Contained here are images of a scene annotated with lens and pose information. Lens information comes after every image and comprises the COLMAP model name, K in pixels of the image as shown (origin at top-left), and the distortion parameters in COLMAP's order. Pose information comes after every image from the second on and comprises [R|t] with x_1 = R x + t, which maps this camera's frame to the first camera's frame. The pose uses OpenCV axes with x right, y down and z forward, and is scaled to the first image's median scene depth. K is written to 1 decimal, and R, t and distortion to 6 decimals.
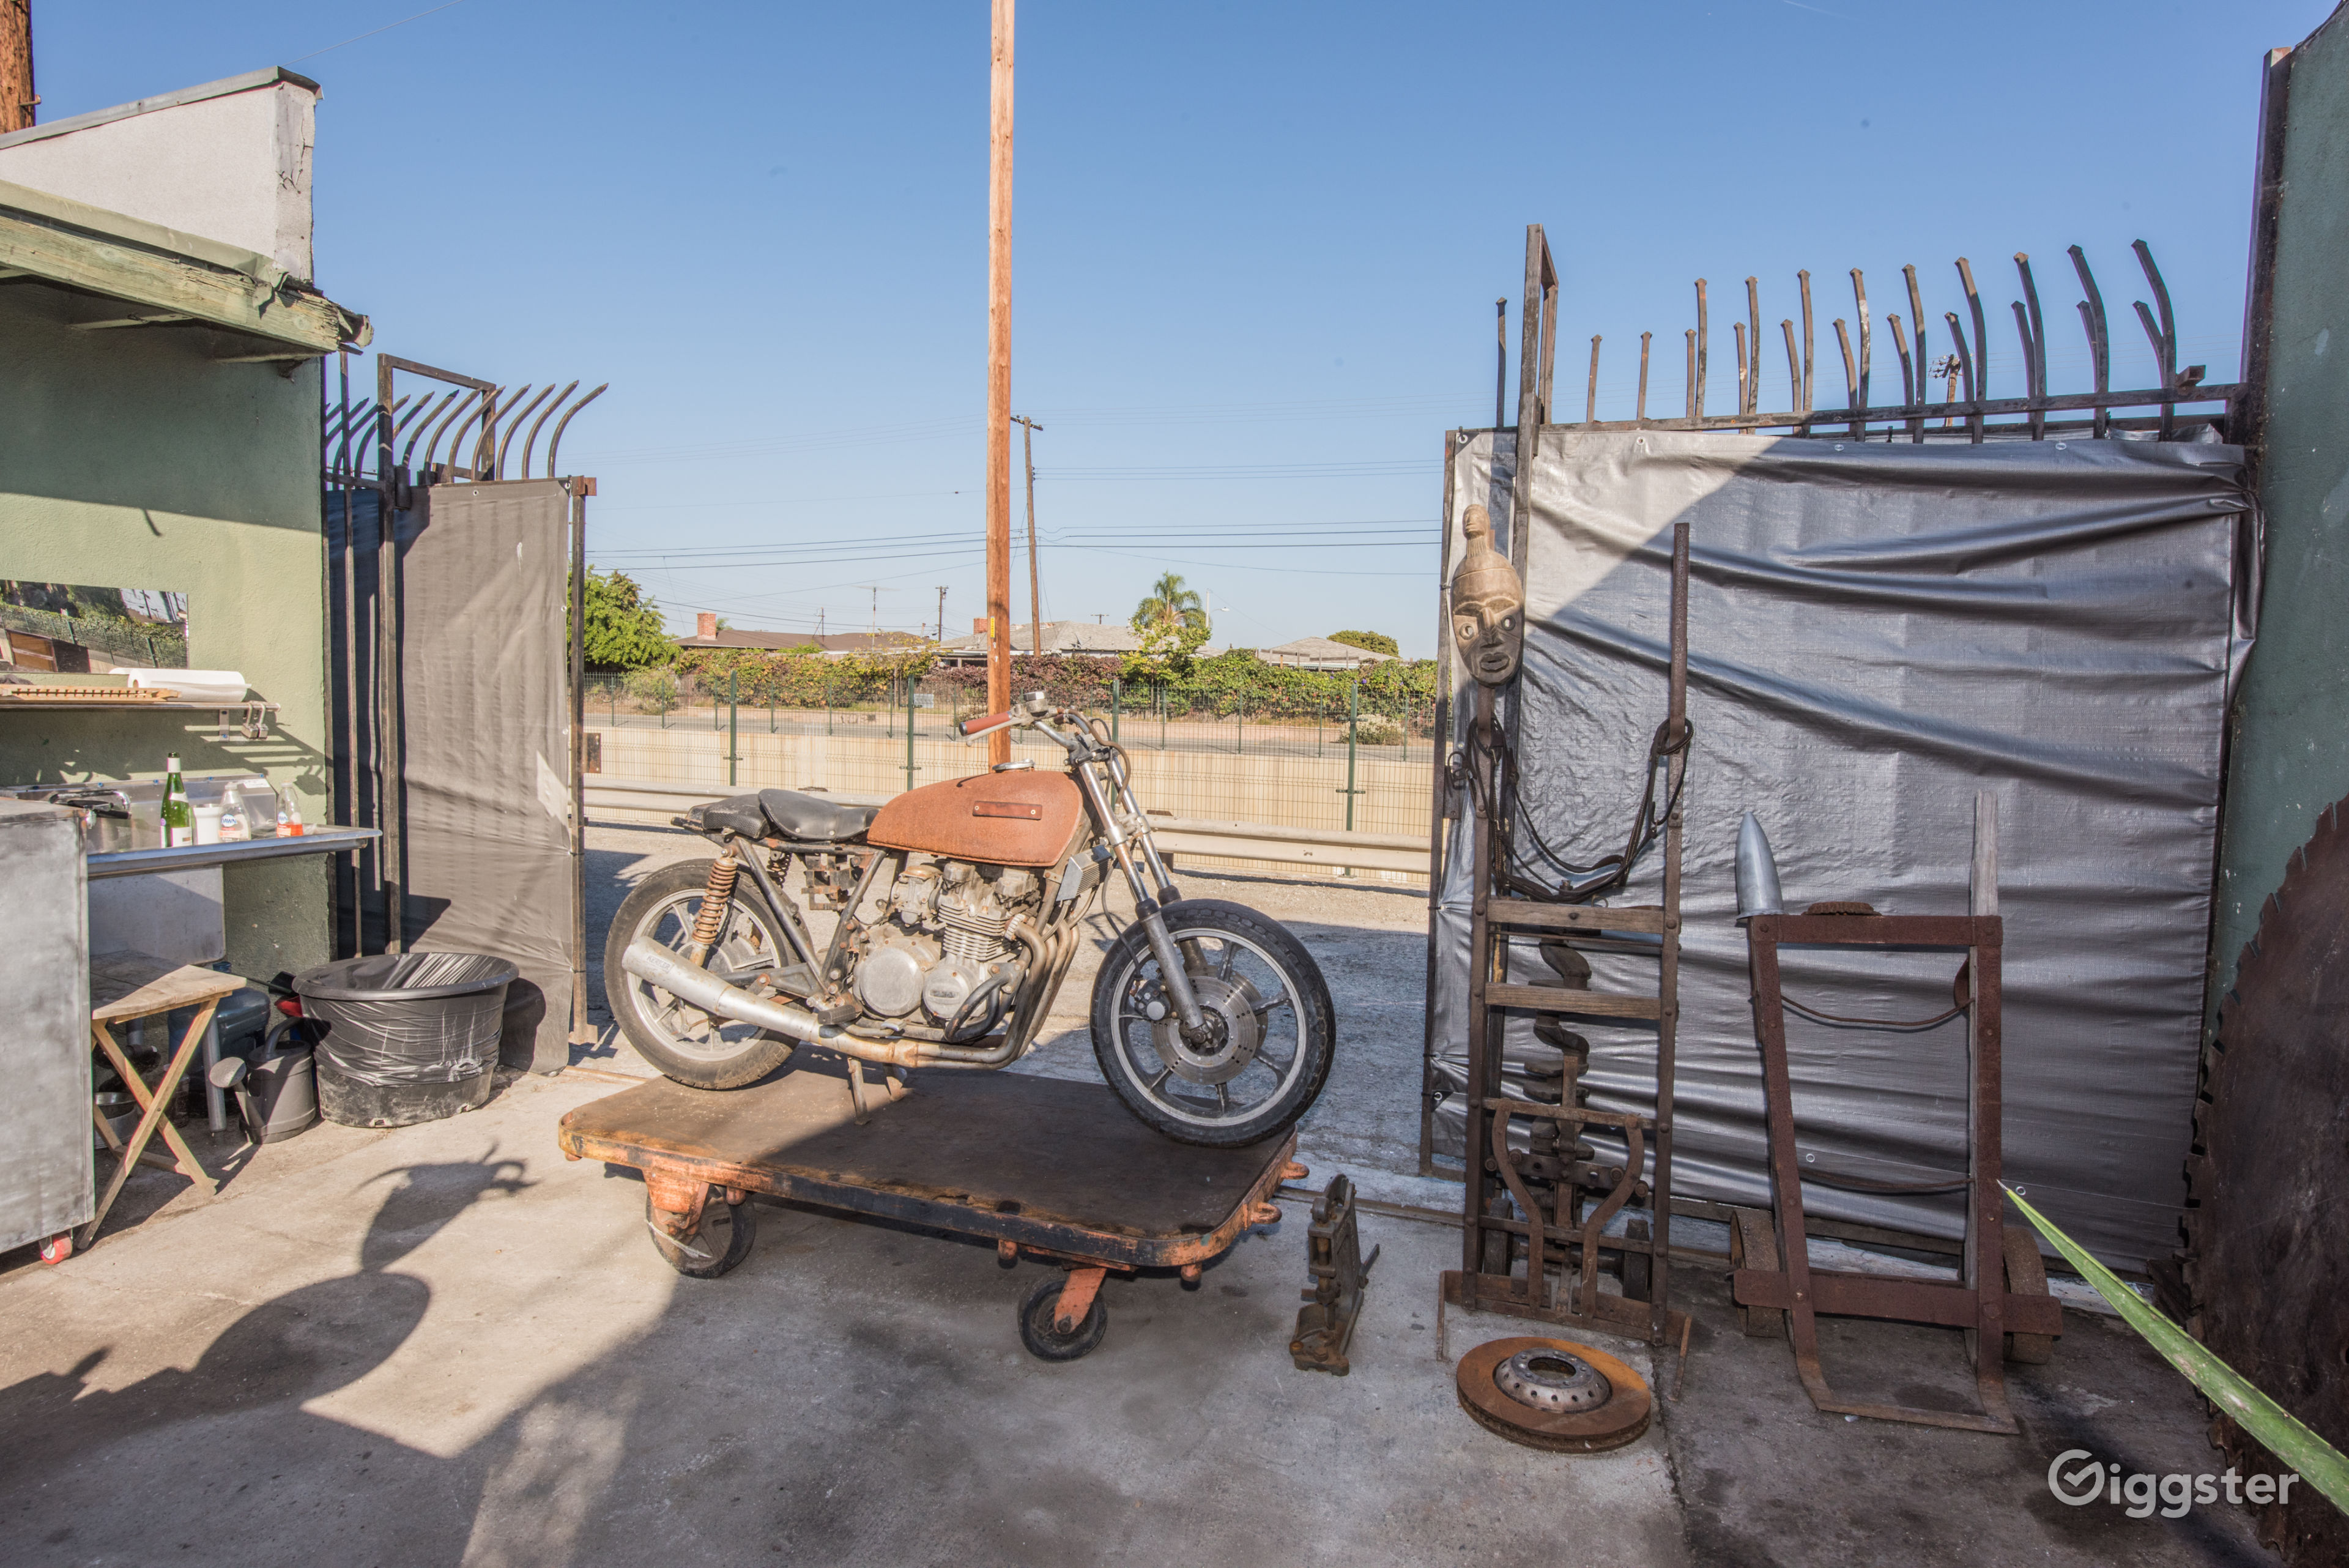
lens RADIAL K [[1314.7, 0, 1174.5], [0, 1314.7, 784.0], [0, 0, 1]] dist [-0.010195, -0.001263]
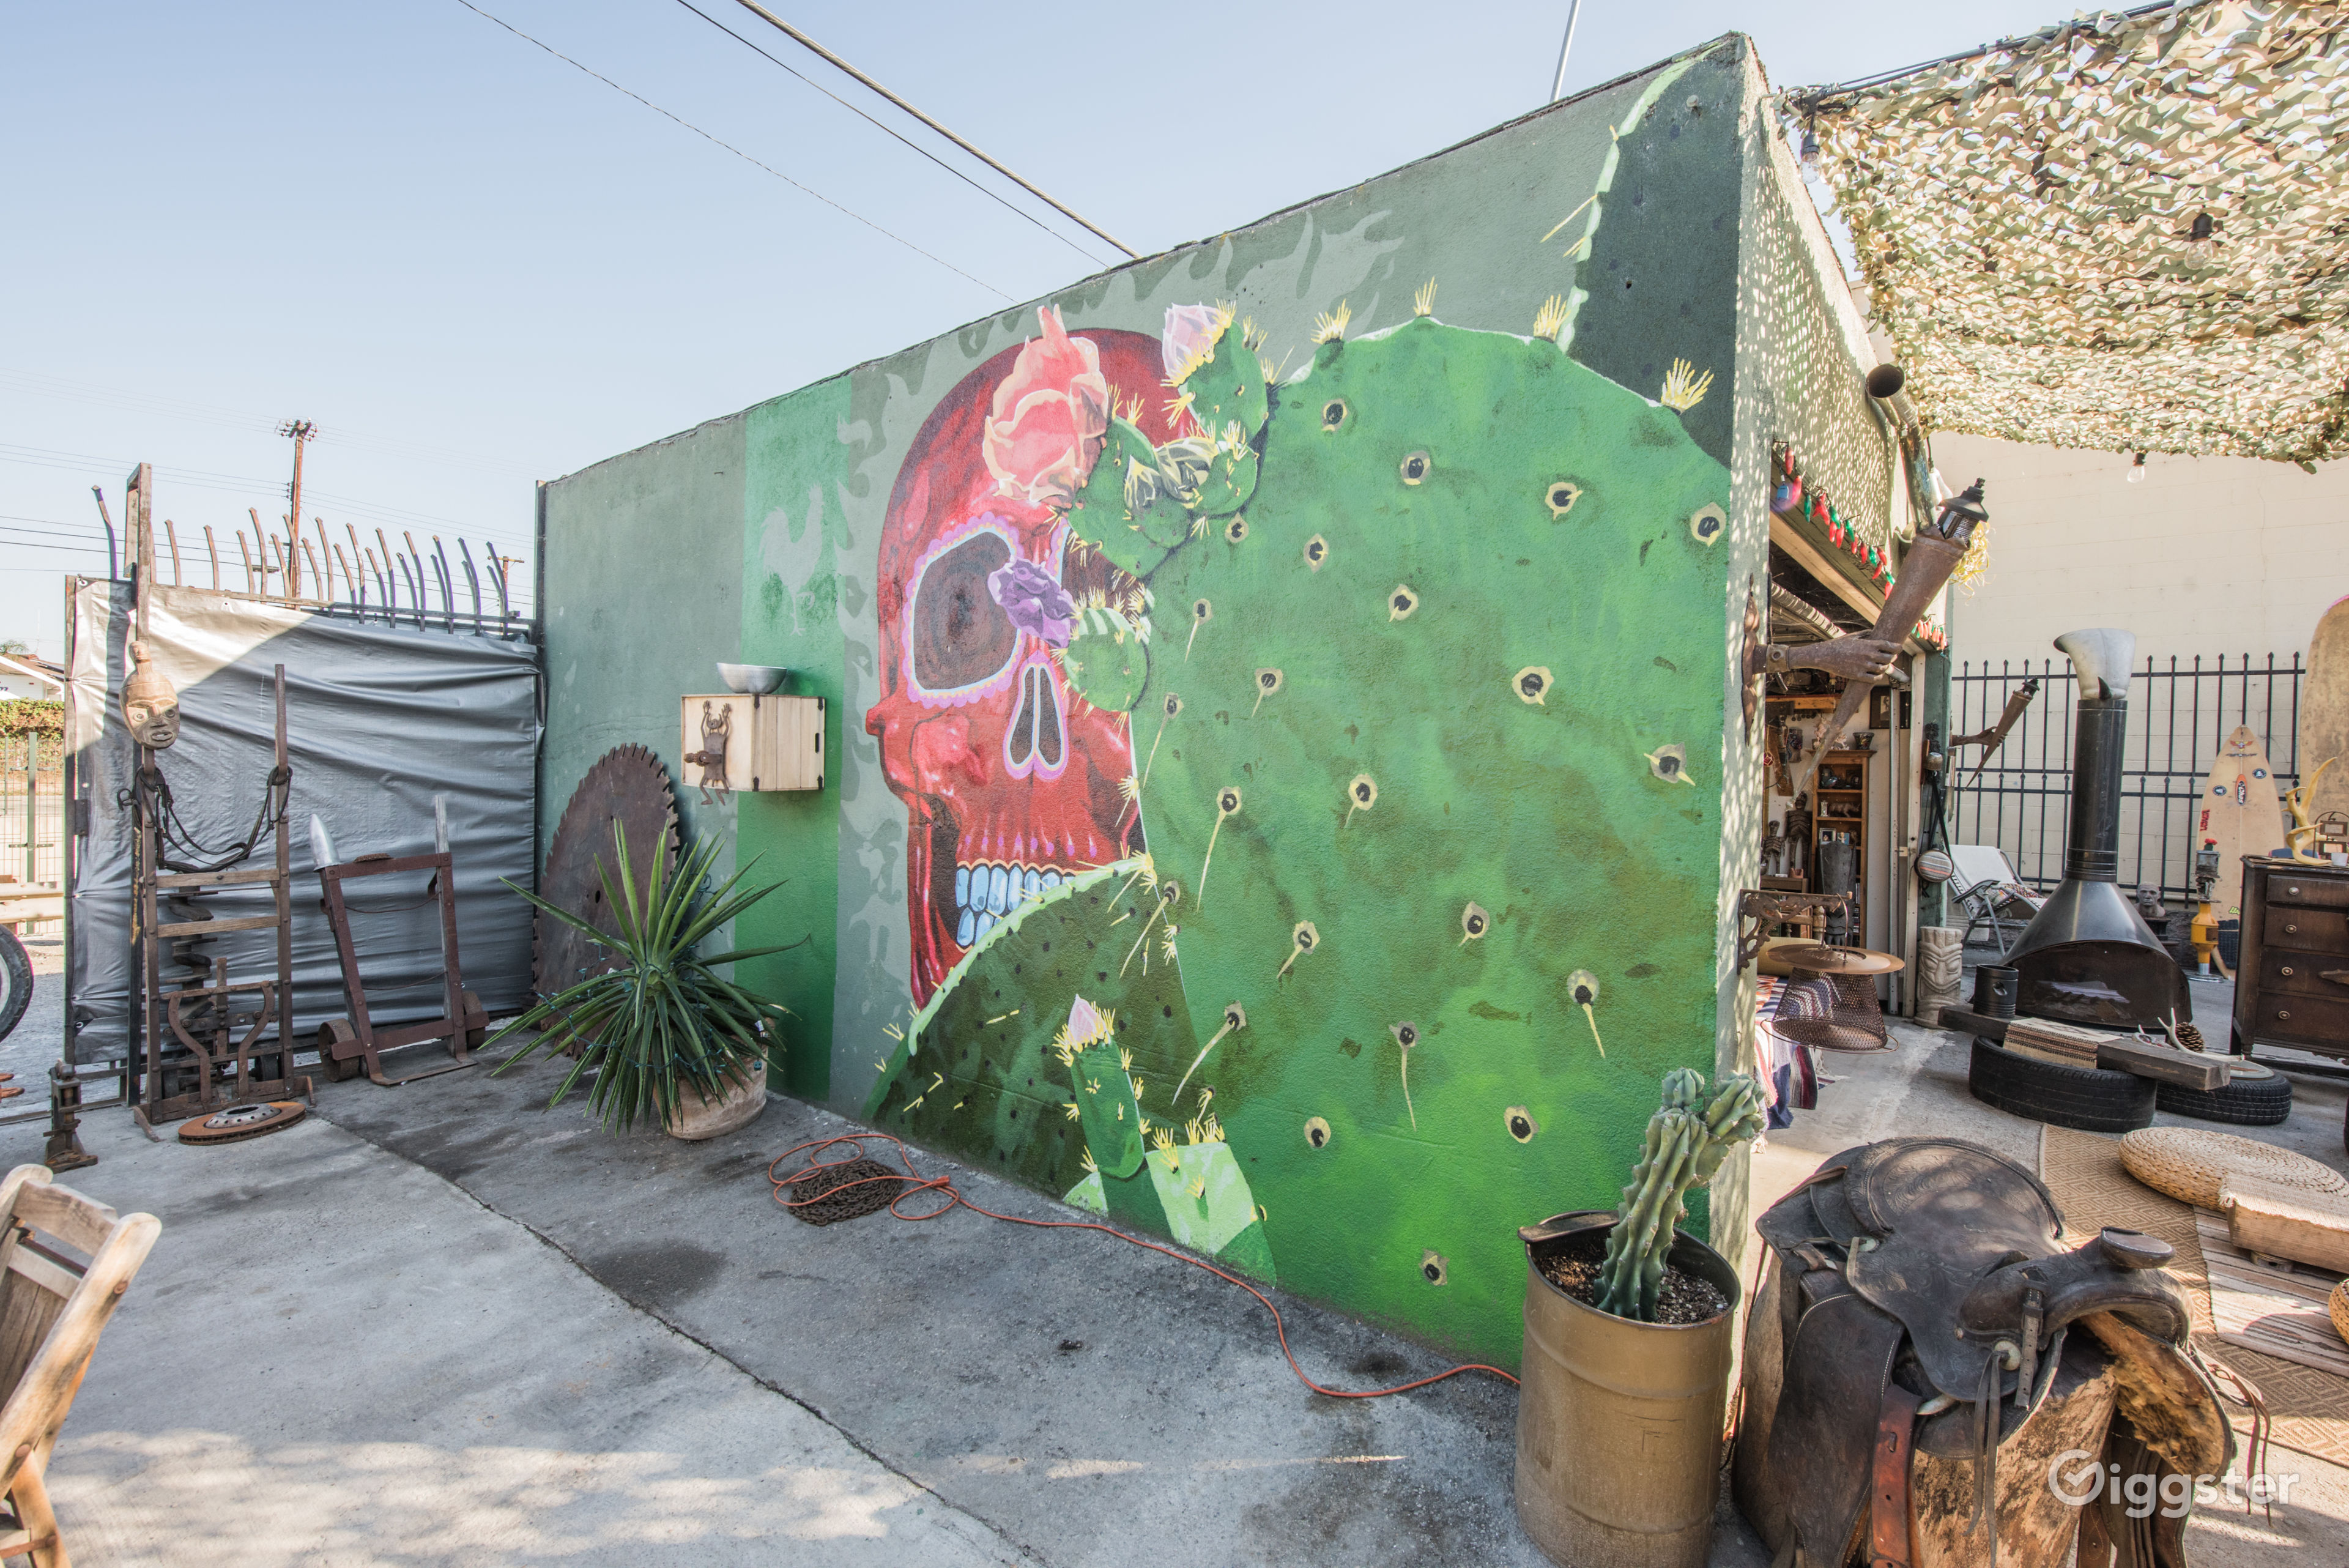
lens RADIAL K [[1196.3, 0, 1174.5], [0, 1196.3, 784.0], [0, 0, 1]] dist [-0.018757, -0.000075]
pose [[0.393685, -0.031584, 0.918703, -0.659100], [0.053394, 0.998508, 0.011447, 0.024601], [-0.917693, 0.044547, 0.394784, -0.833509]]
